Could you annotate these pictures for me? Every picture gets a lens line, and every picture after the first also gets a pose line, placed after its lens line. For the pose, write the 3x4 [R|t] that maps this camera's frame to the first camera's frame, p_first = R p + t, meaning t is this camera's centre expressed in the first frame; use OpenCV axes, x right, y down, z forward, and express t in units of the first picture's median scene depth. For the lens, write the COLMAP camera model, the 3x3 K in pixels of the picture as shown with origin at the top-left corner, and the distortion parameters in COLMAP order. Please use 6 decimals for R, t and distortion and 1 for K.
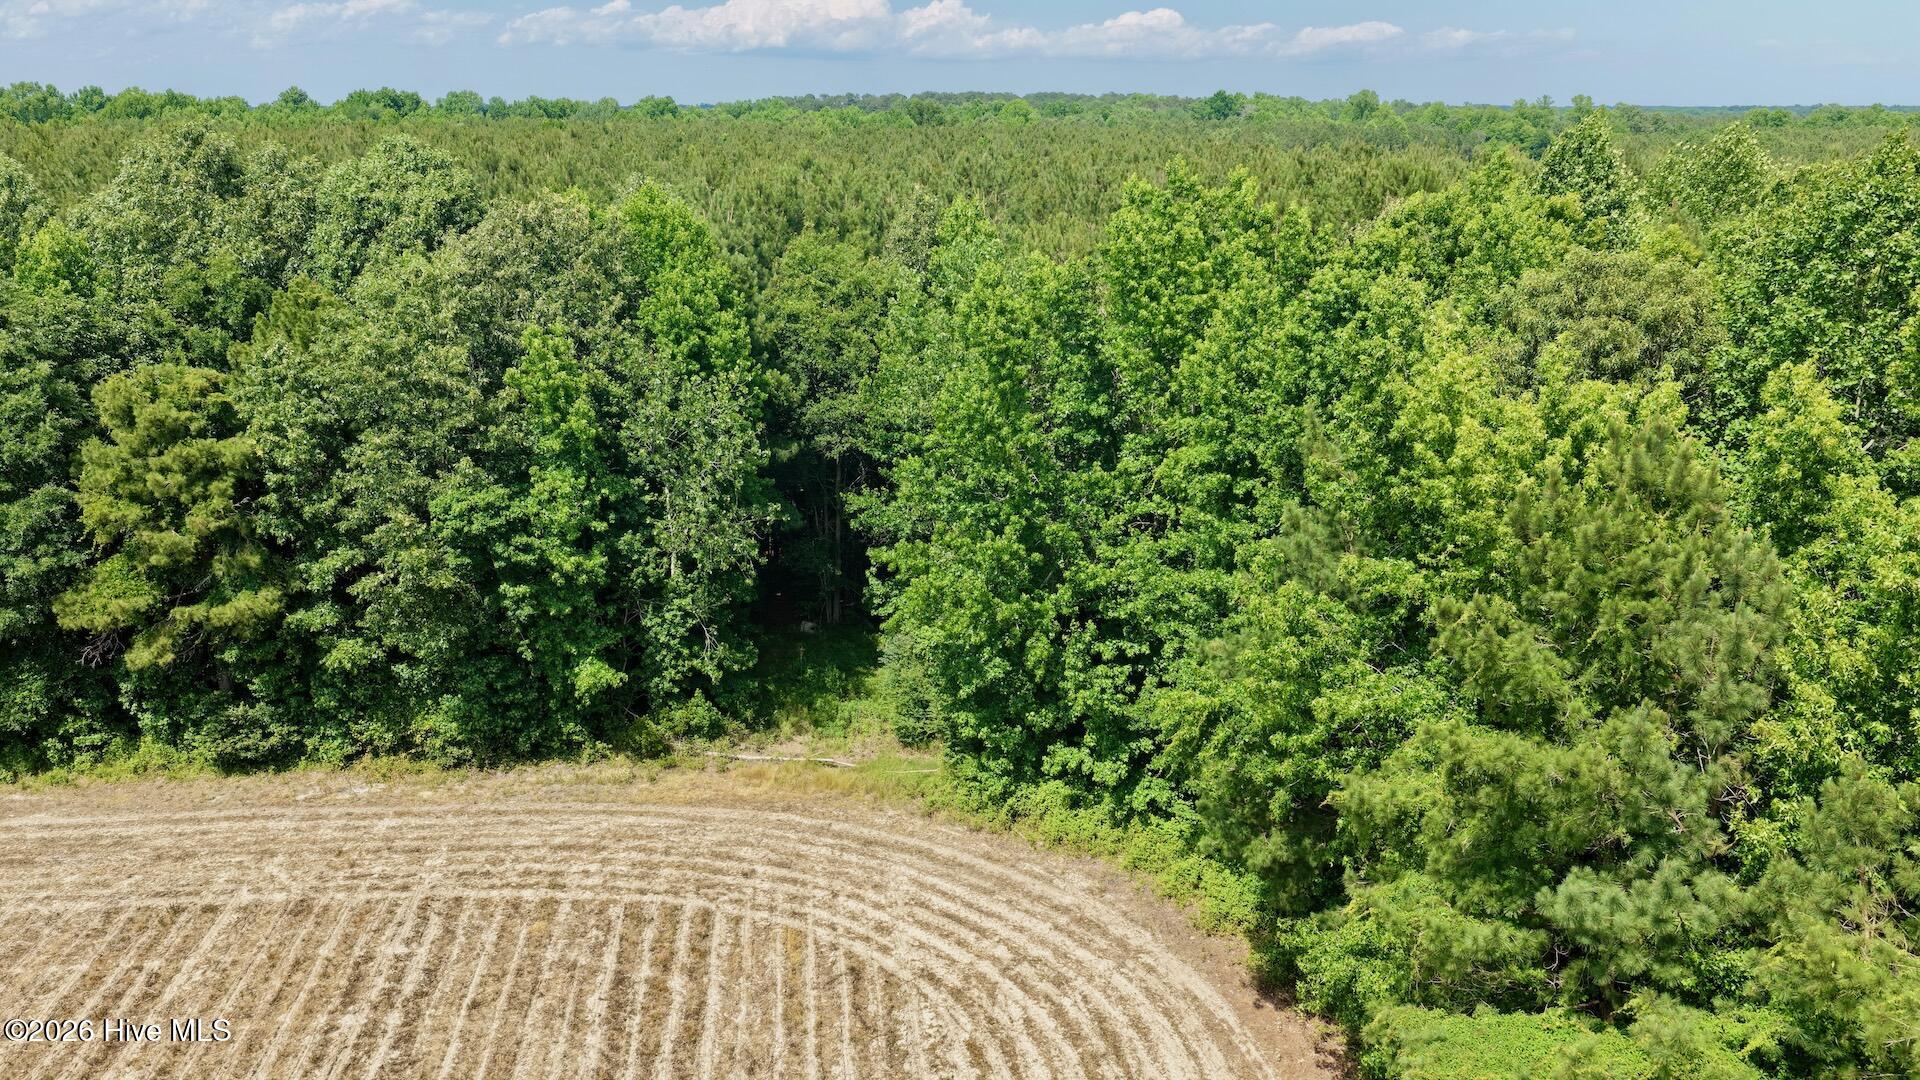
lens RADIAL K [[1625.9, 0, 962.0], [0, 1625.9, 539.7], [0, 0, 1]] dist [0.005089, 0.025775]
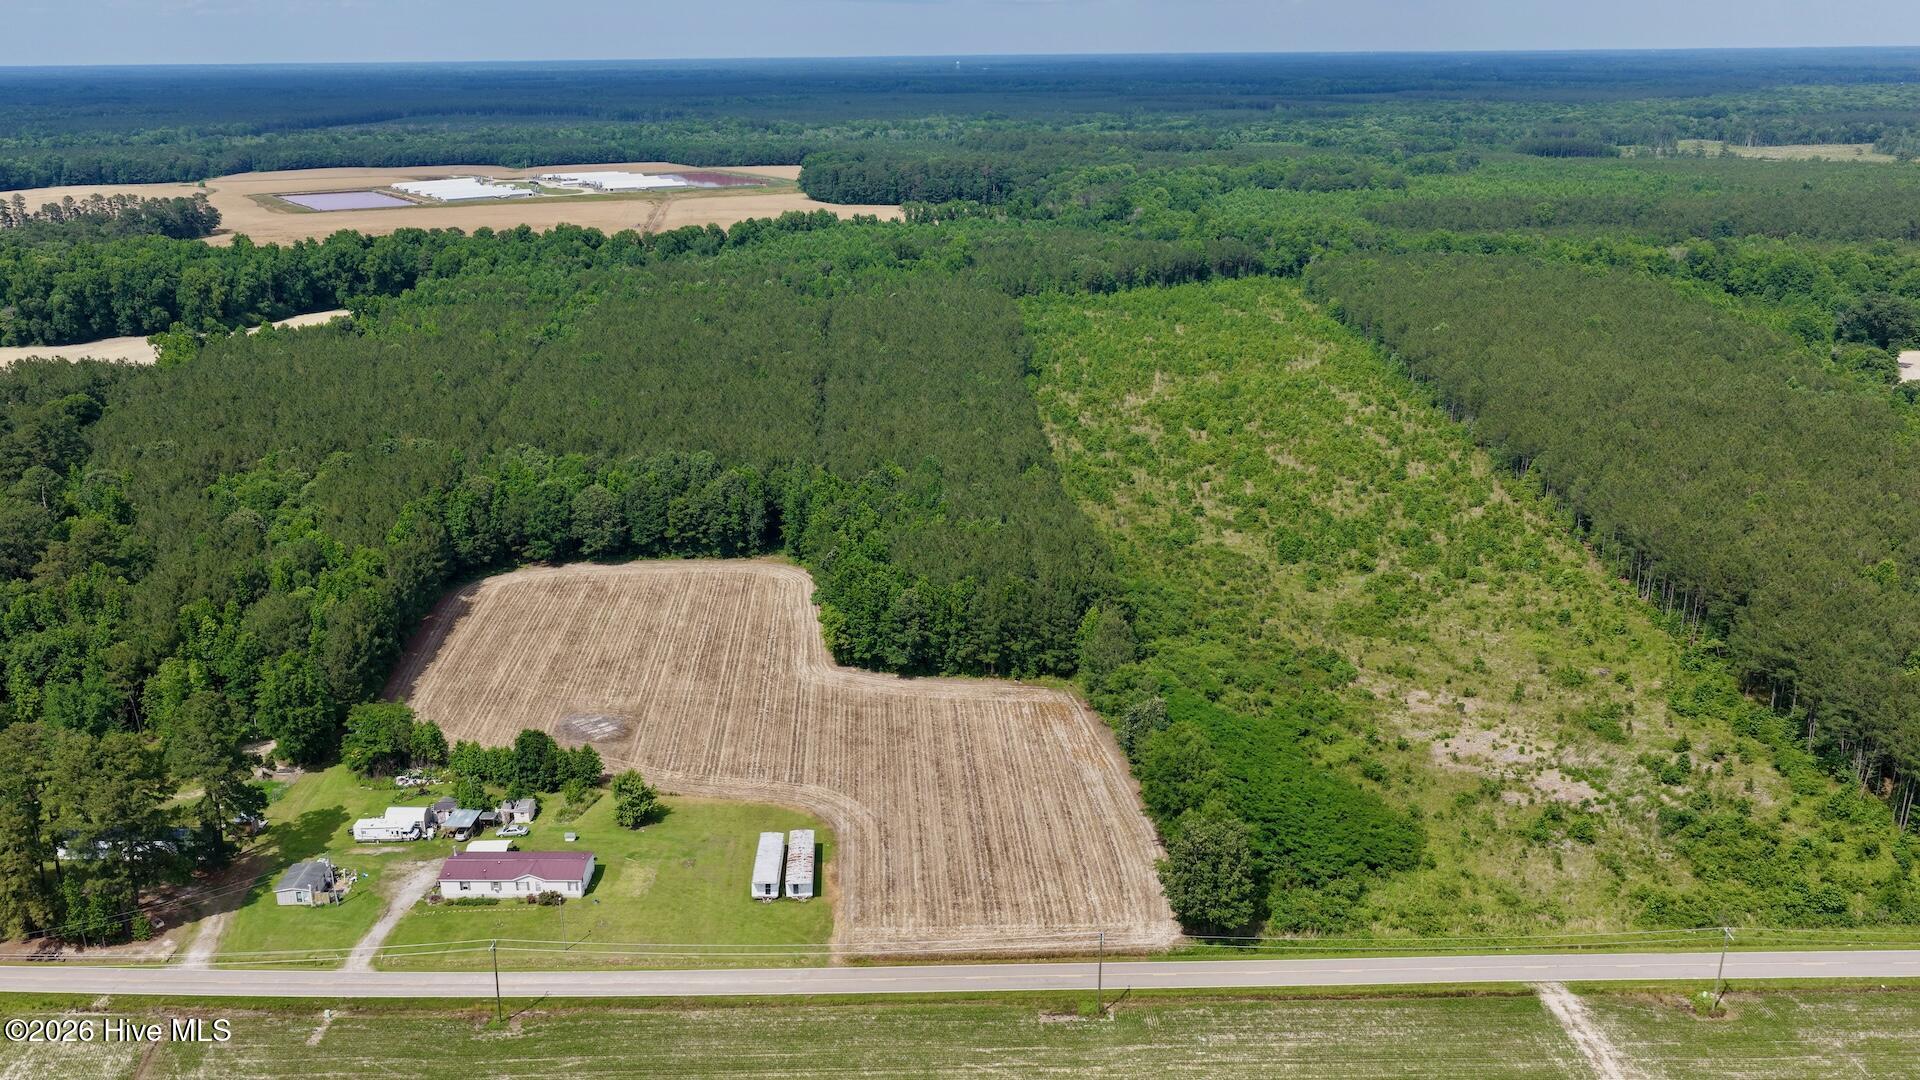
lens RADIAL K [[1625.9, 0, 957.4], [0, 1625.9, 546.0], [0, 0, 1]] dist [0.005089, 0.025775]
pose [[0.998650, 0.006647, -0.051510, 1.015801], [-0.004702, 0.999275, 0.037791, -0.169182], [0.051724, -0.037498, 0.997957, -5.659760]]
